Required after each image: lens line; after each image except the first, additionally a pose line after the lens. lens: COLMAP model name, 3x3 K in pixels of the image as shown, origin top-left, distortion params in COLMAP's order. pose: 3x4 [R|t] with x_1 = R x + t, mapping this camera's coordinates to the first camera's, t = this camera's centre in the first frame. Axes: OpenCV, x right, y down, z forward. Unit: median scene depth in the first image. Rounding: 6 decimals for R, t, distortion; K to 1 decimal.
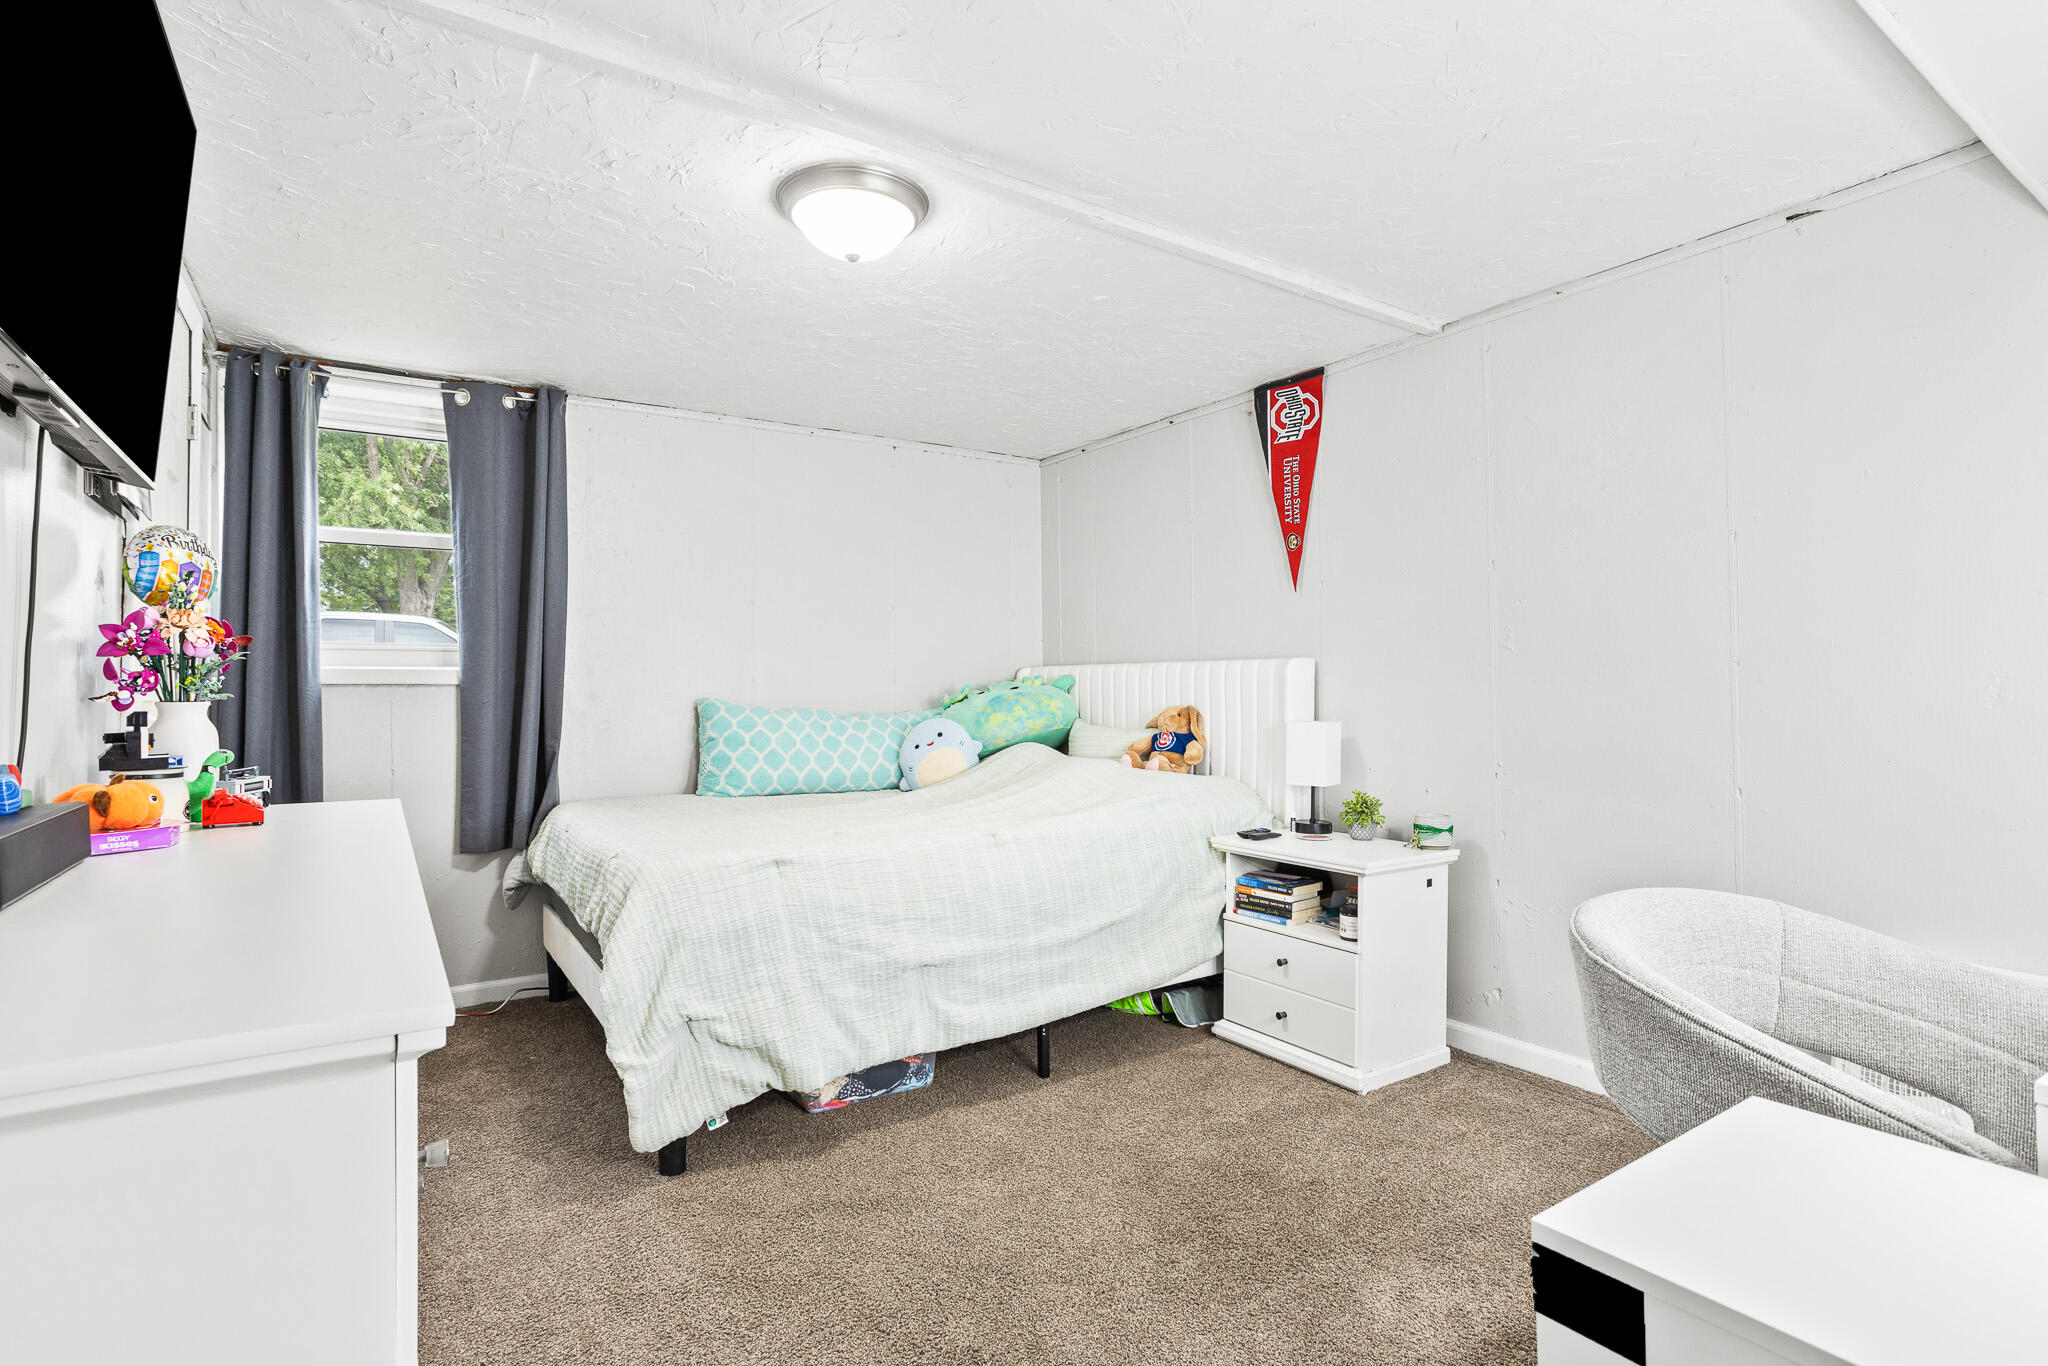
lens RADIAL K [[1013.2, 0, 1027.2], [0, 1013.2, 677.8], [0, 0, 1]] dist [-0.059028, 0.039520]
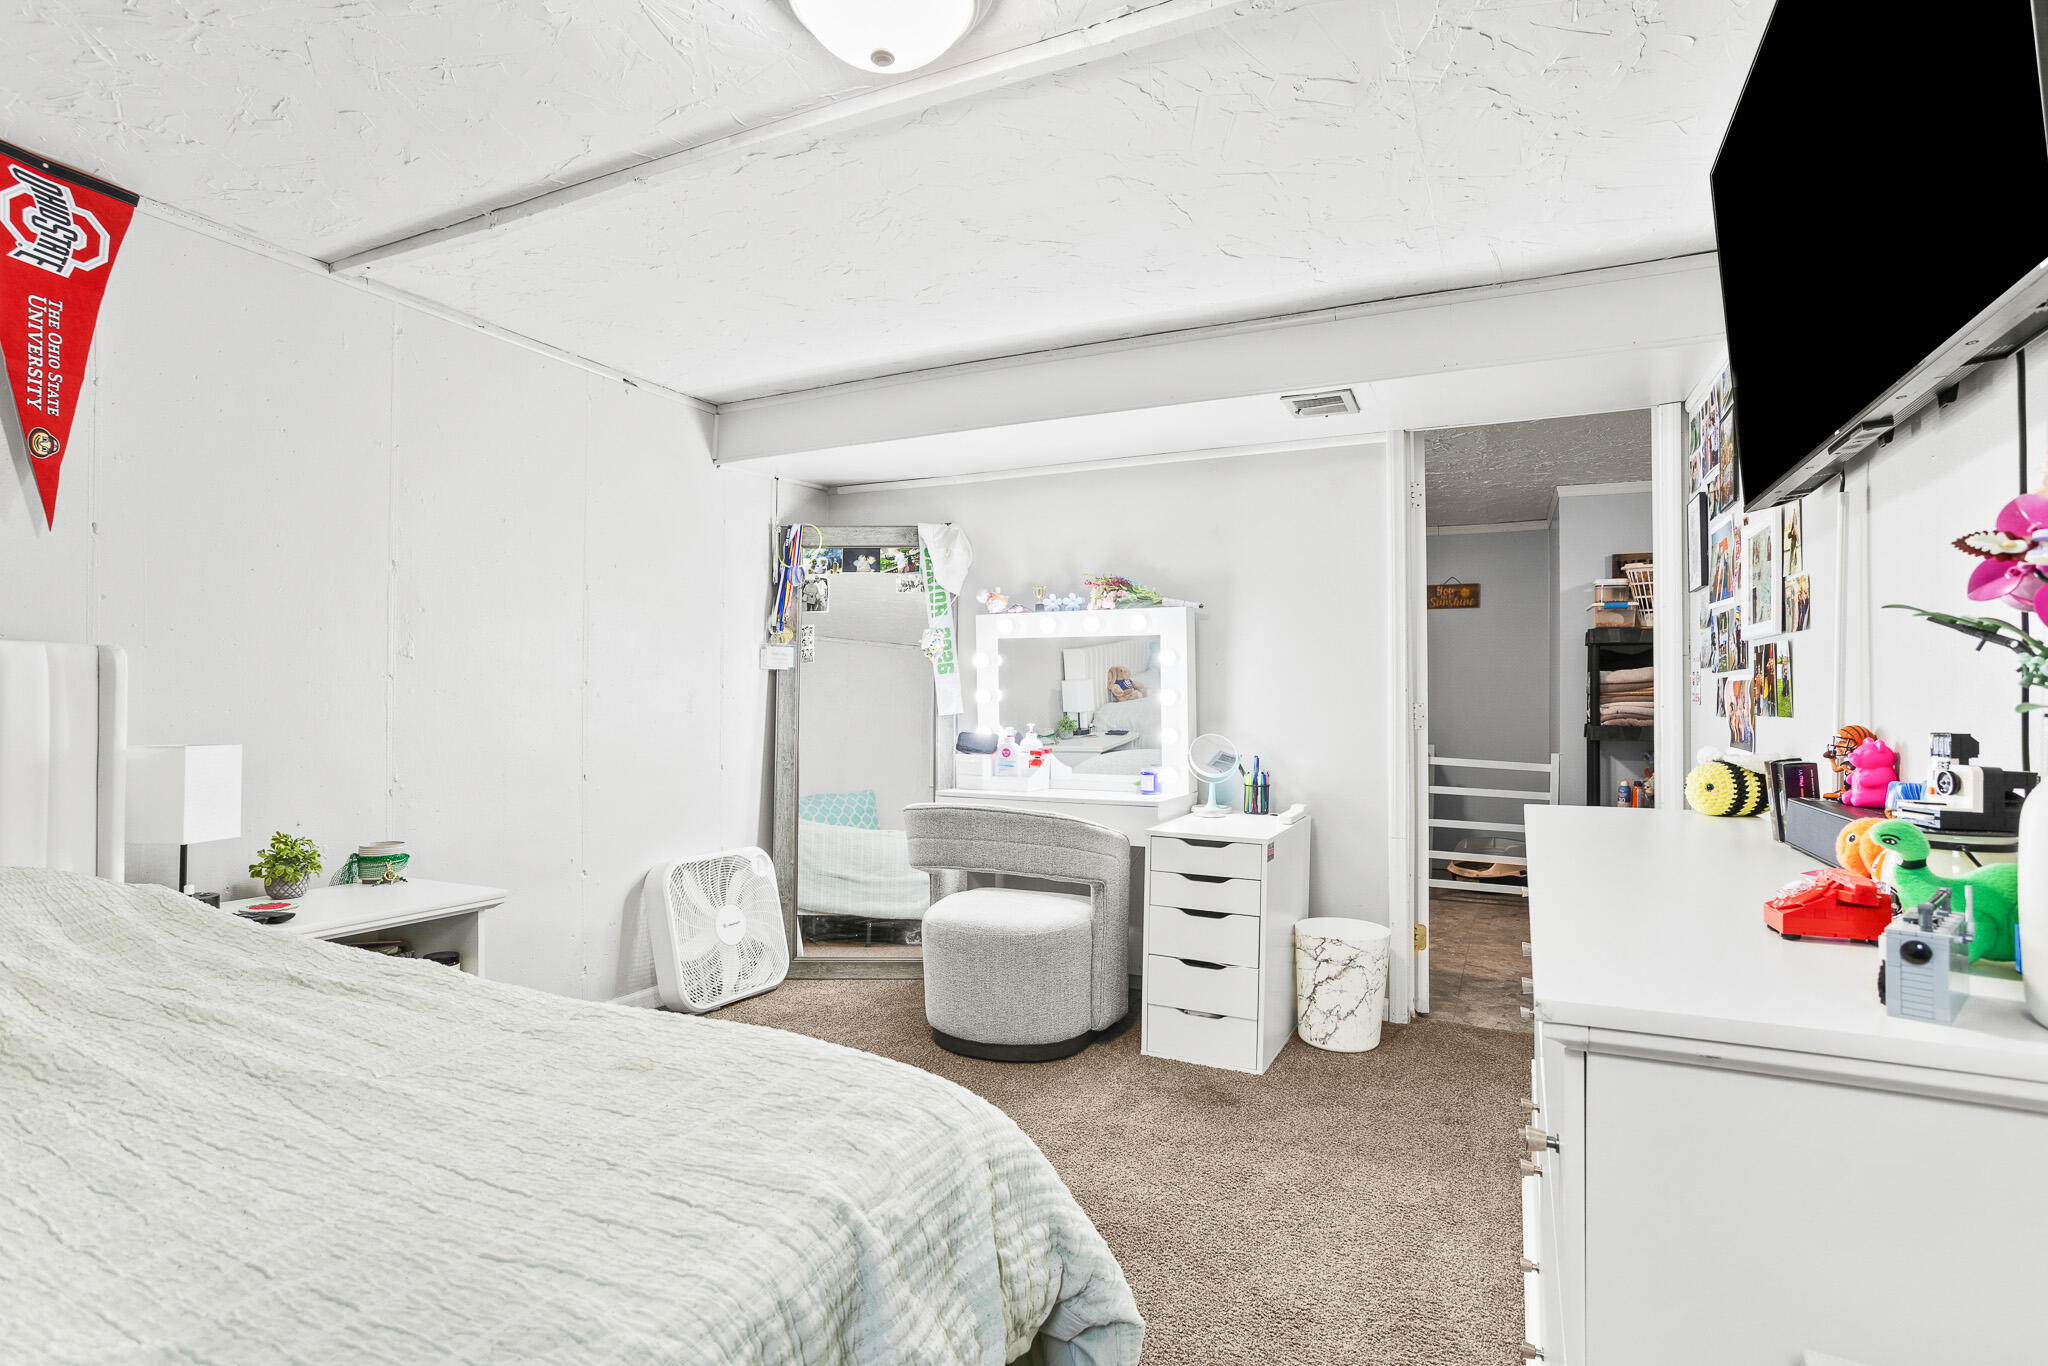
lens RADIAL K [[1013.2, 0, 1027.2], [0, 1013.2, 677.8], [0, 0, 1]] dist [-0.059028, 0.039520]
pose [[-0.506941, 0.023540, 0.861659, -0.520543], [-0.004830, 0.999534, -0.030149, 0.014982], [-0.861967, -0.019446, -0.506591, 0.804665]]
